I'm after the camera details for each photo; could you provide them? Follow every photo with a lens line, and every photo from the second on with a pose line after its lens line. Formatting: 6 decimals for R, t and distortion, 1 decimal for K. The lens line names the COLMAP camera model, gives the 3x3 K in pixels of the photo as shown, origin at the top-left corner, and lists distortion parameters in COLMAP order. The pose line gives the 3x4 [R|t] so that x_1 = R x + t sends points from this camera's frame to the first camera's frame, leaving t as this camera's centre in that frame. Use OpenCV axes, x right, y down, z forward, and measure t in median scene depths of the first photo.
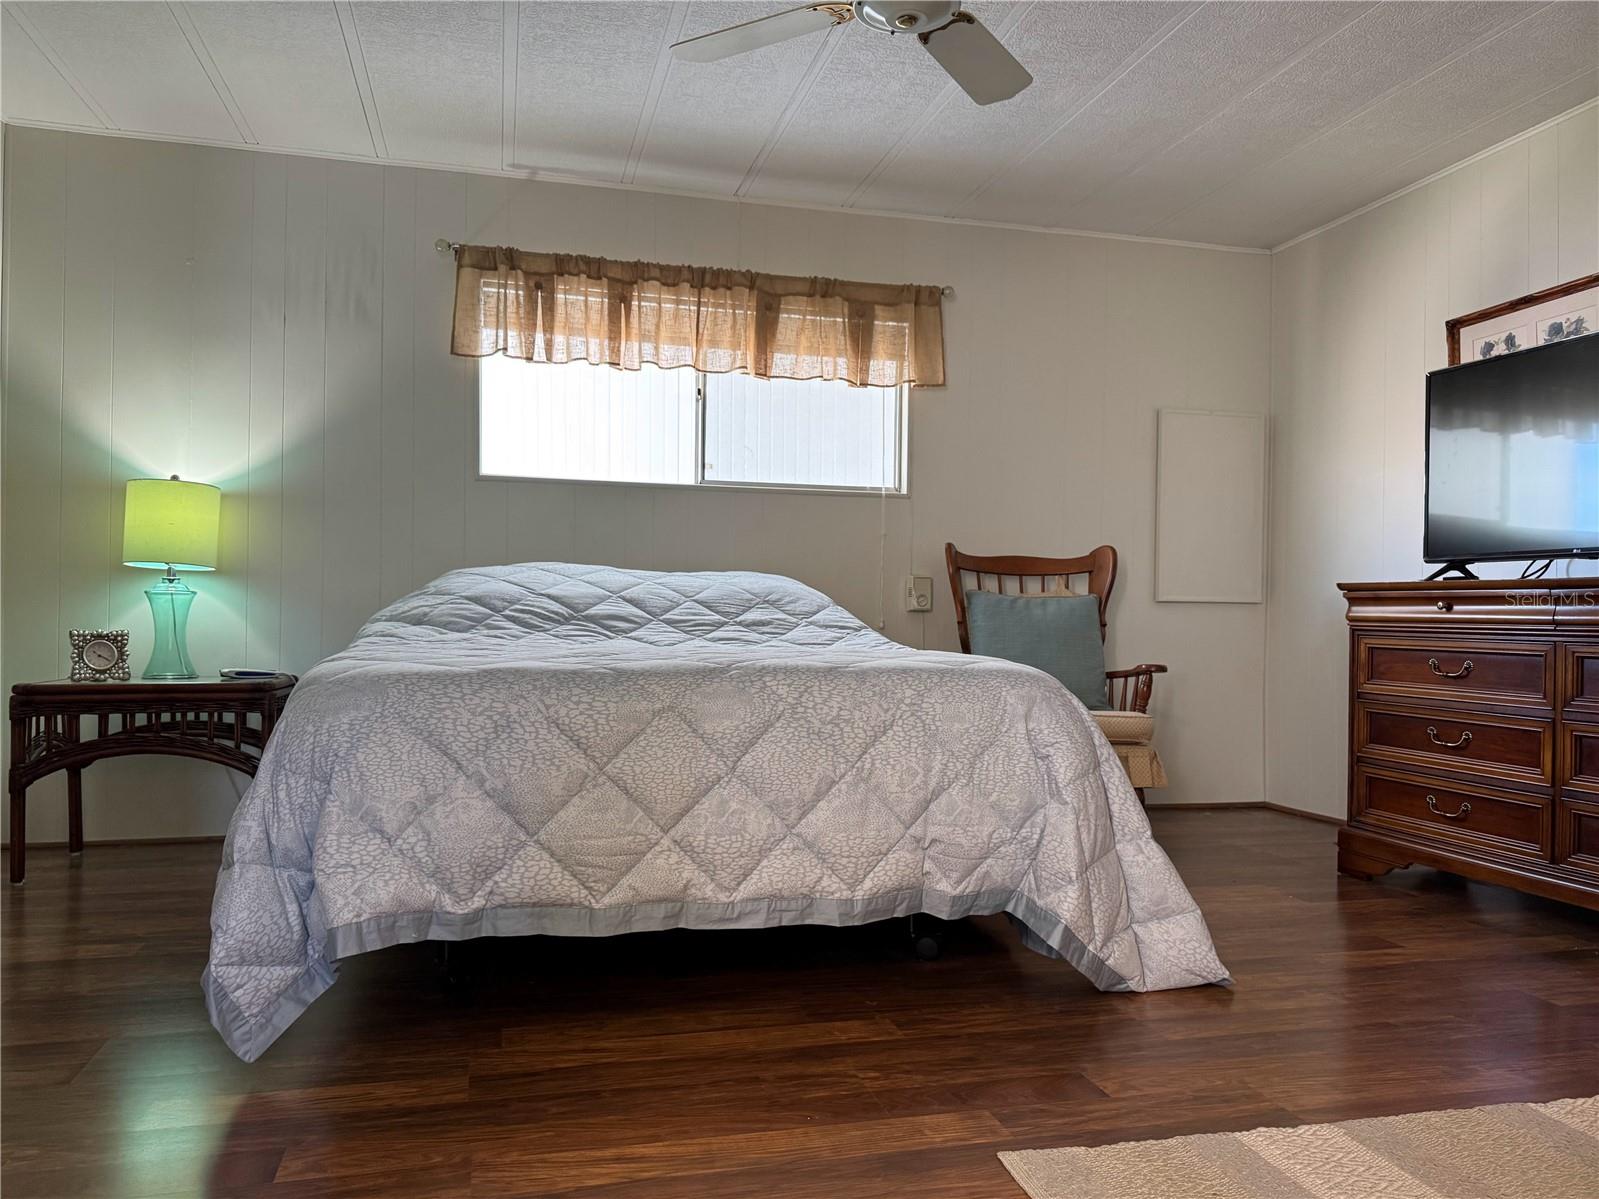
lens RADIAL K [[1145.8, 0, 780.8], [0, 1145.8, 624.6], [0, 0, 1]] dist [0.095912, -0.156614]
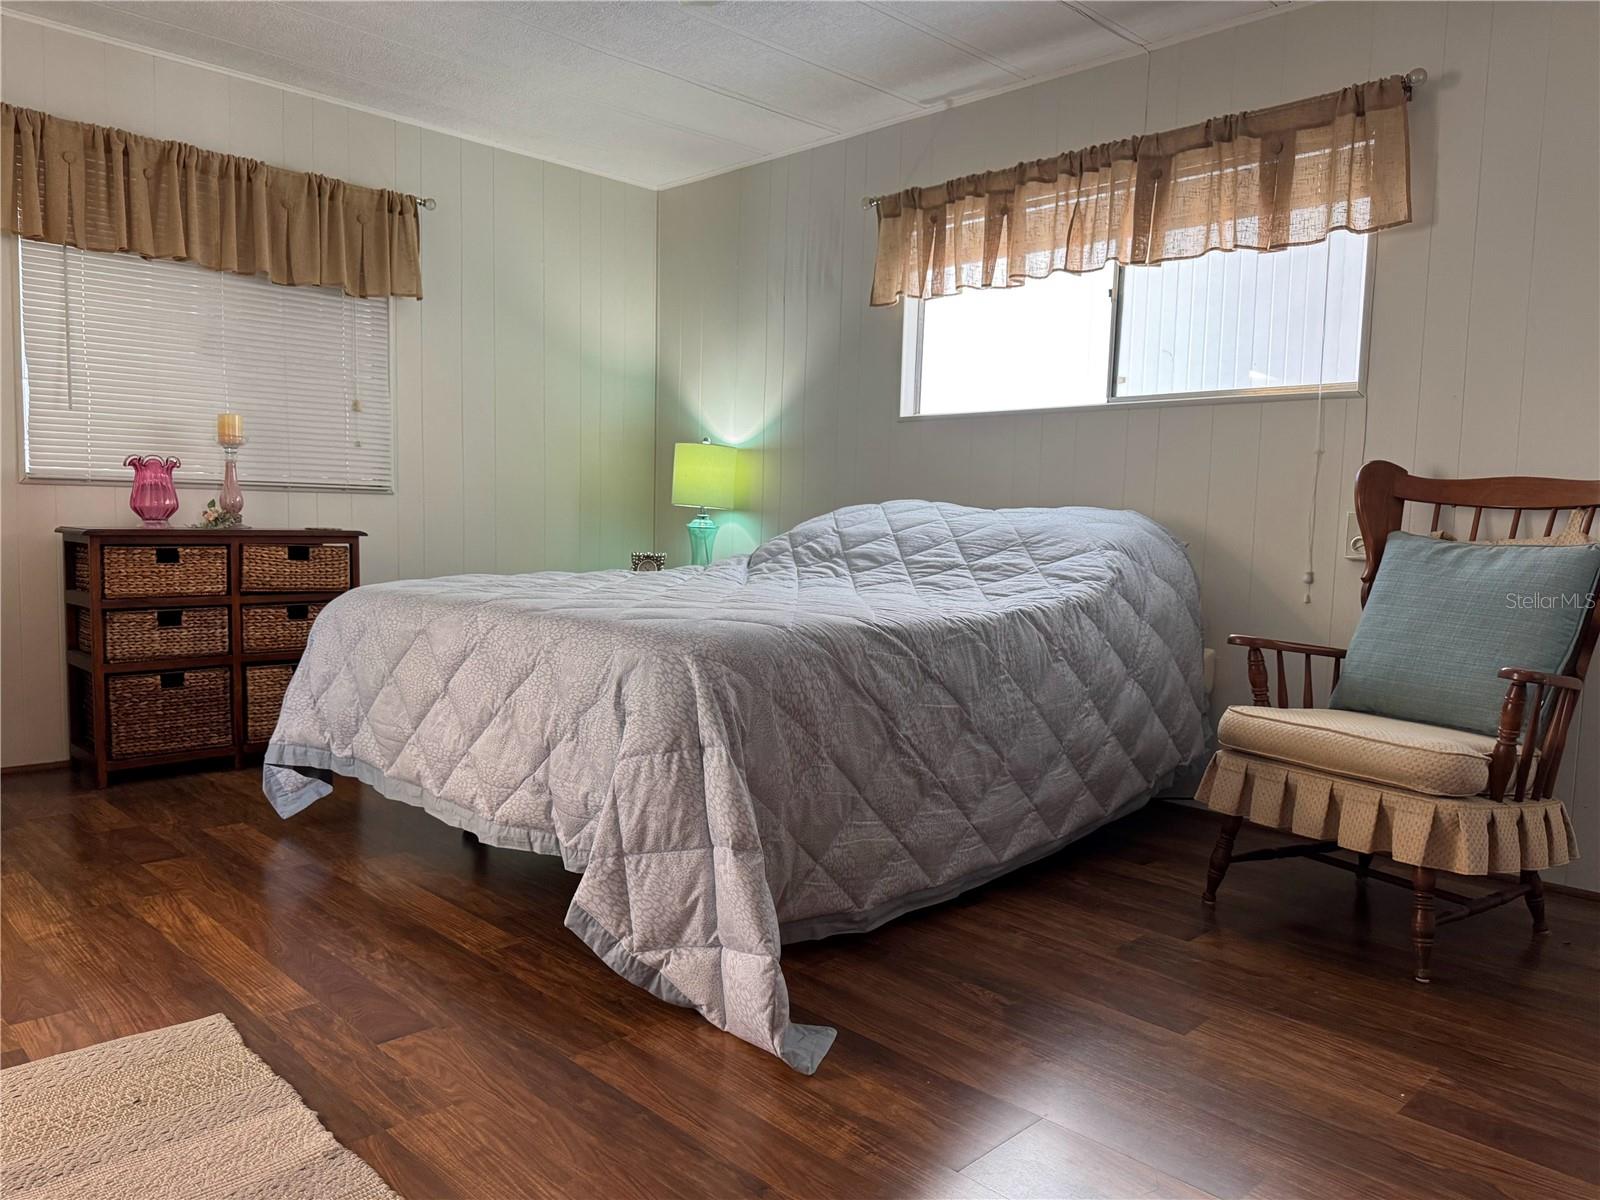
lens RADIAL K [[1146.5, 0, 781.3], [0, 1146.5, 625.1], [0, 0, 1]] dist [0.095912, -0.156614]
pose [[0.497711, 0.085677, -0.863101, 0.617664], [-0.024676, 0.996105, 0.084651, -0.025668], [0.866992, -0.020833, 0.497887, 0.380325]]
